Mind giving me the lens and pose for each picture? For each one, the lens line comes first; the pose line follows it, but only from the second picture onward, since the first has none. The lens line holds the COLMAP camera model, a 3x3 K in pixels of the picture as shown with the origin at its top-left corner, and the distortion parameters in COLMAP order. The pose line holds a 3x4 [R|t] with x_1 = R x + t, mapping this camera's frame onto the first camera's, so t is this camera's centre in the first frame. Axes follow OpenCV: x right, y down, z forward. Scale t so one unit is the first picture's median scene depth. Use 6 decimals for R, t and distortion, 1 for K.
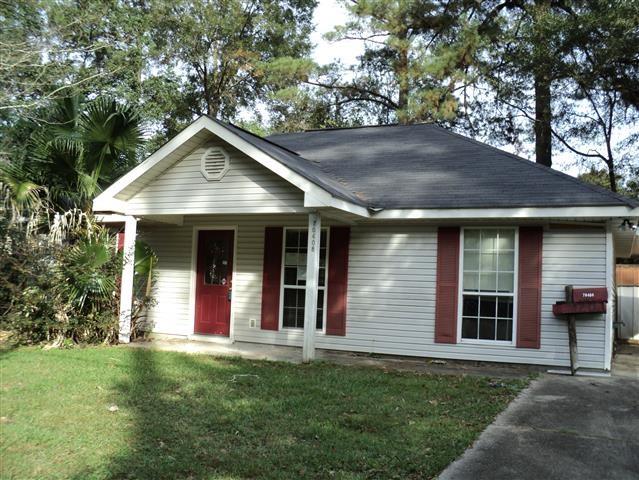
lens RADIAL K [[659.8, 0, 320.0], [0, 659.8, 241.7], [0, 0, 1]] dist [-0.113597, 0.000000]
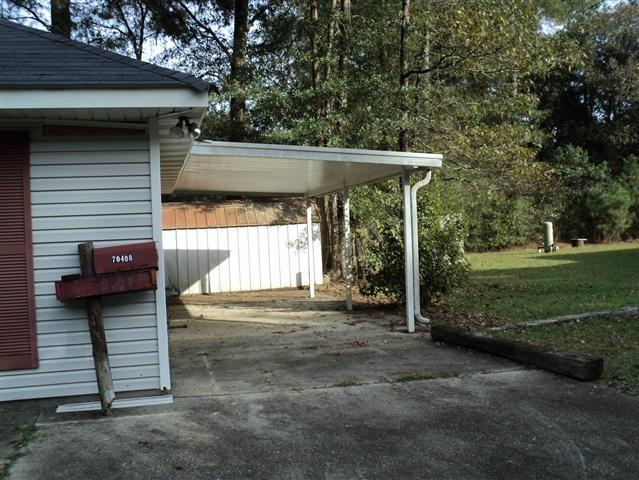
lens RADIAL K [[659.8, 0, 320.1], [0, 659.8, 240.2], [0, 0, 1]] dist [-0.113597, 0.000000]
pose [[0.770602, -0.071937, 0.633243, 0.198483], [0.024638, 0.996229, 0.083191, 0.026546], [-0.636840, -0.048505, 0.769469, 0.477135]]
